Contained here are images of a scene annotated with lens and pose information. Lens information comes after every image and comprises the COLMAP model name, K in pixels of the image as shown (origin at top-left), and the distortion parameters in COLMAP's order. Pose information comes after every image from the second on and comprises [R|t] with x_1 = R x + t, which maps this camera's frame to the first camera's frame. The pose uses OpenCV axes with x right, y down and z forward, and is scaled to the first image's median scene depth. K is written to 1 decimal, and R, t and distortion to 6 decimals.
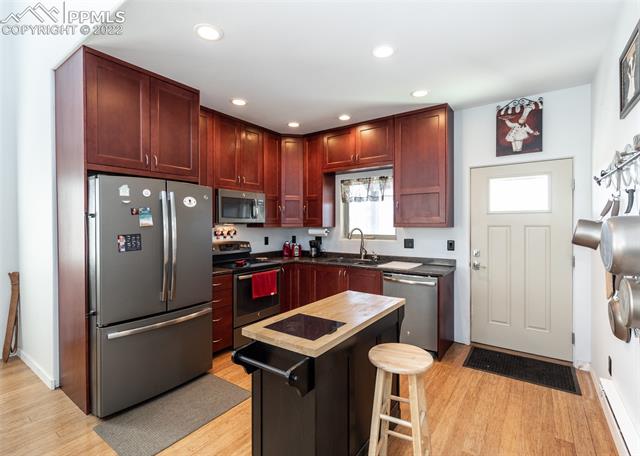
lens RADIAL K [[307.0, 0, 320.0], [0, 307.0, 228.0], [0, 0, 1]] dist [0.000890, 0.000071]
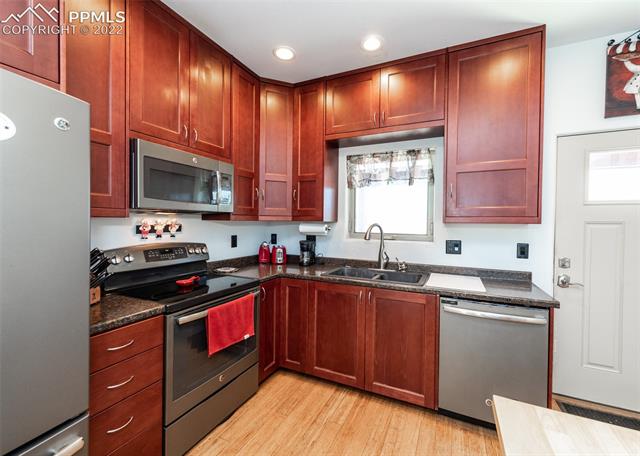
lens RADIAL K [[268.1, 0, 332.2], [0, 268.1, 228.0], [0, 0, 1]] dist [-0.001188, -0.000108]
pose [[0.980977, 0.012137, 0.193745, -0.086048], [-0.013638, 0.999886, 0.006416, 0.007009], [-0.193645, -0.008936, 0.981031, 0.425002]]
